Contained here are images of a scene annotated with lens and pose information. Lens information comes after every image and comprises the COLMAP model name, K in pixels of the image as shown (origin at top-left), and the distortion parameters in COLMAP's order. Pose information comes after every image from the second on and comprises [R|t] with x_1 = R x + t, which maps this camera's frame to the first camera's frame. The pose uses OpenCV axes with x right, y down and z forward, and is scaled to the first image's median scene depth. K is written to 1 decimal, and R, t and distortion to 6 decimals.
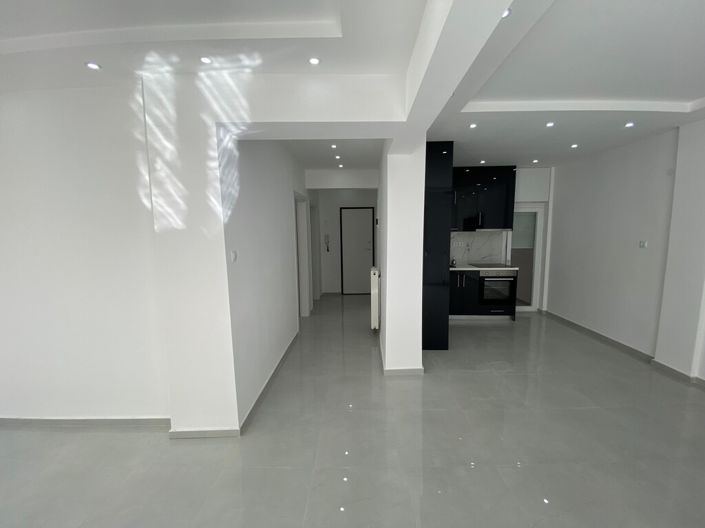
lens RADIAL K [[288.1, 0, 355.5], [0, 288.1, 266.5], [0, 0, 1]] dist [-0.002000, -0.000326]
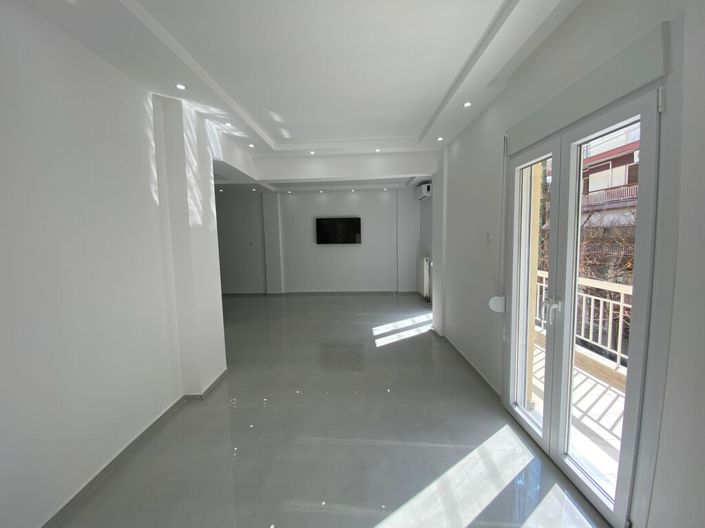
lens RADIAL K [[288.1, 0, 355.5], [0, 288.1, 266.5], [0, 0, 1]] dist [-0.002000, -0.000326]
pose [[0.035684, -0.080793, 0.996092, -1.281573], [0.130766, 0.988535, 0.075496, 0.032951], [-0.990771, 0.127561, 0.045840, 0.178652]]
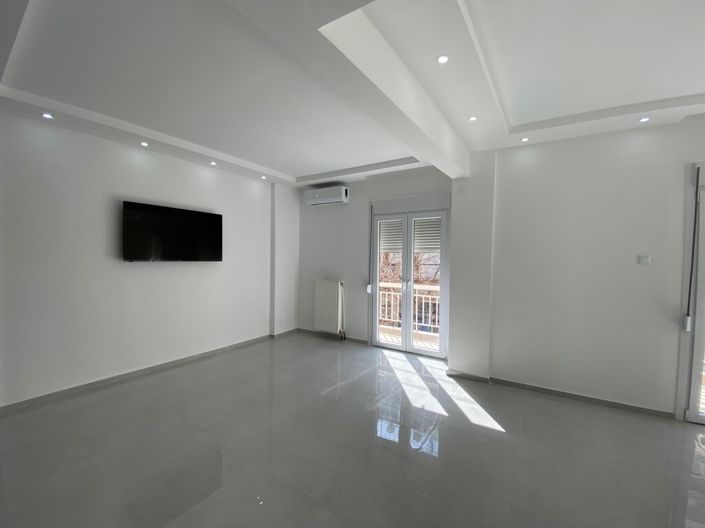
lens RADIAL K [[288.1, 0, 355.5], [0, 288.1, 266.5], [0, 0, 1]] dist [-0.002000, -0.000326]
pose [[-0.829093, -0.018759, 0.558796, -0.137884], [0.053009, 0.992298, 0.111961, -0.061225], [-0.556593, 0.122447, -0.821712, 1.002921]]
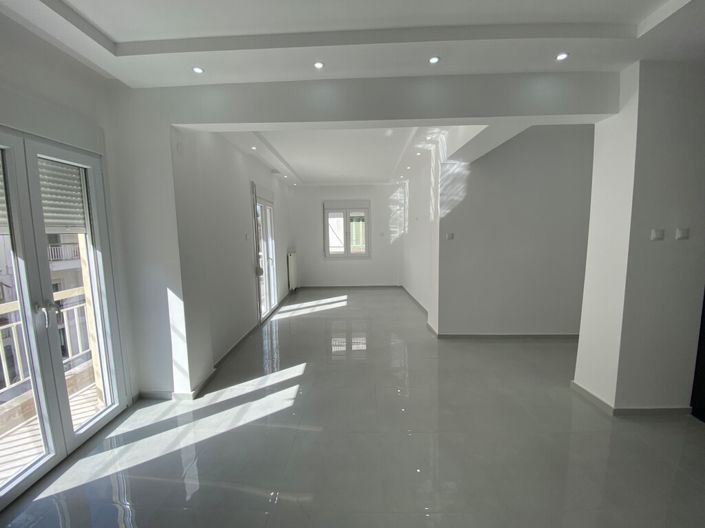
lens RADIAL K [[288.1, 0, 355.5], [0, 288.1, 266.5], [0, 0, 1]] dist [-0.002000, -0.000326]
pose [[-0.041135, 0.145339, -0.988526, 0.963330], [-0.094063, 0.984406, 0.148648, -0.045134], [0.994716, 0.099099, -0.026823, 0.369644]]
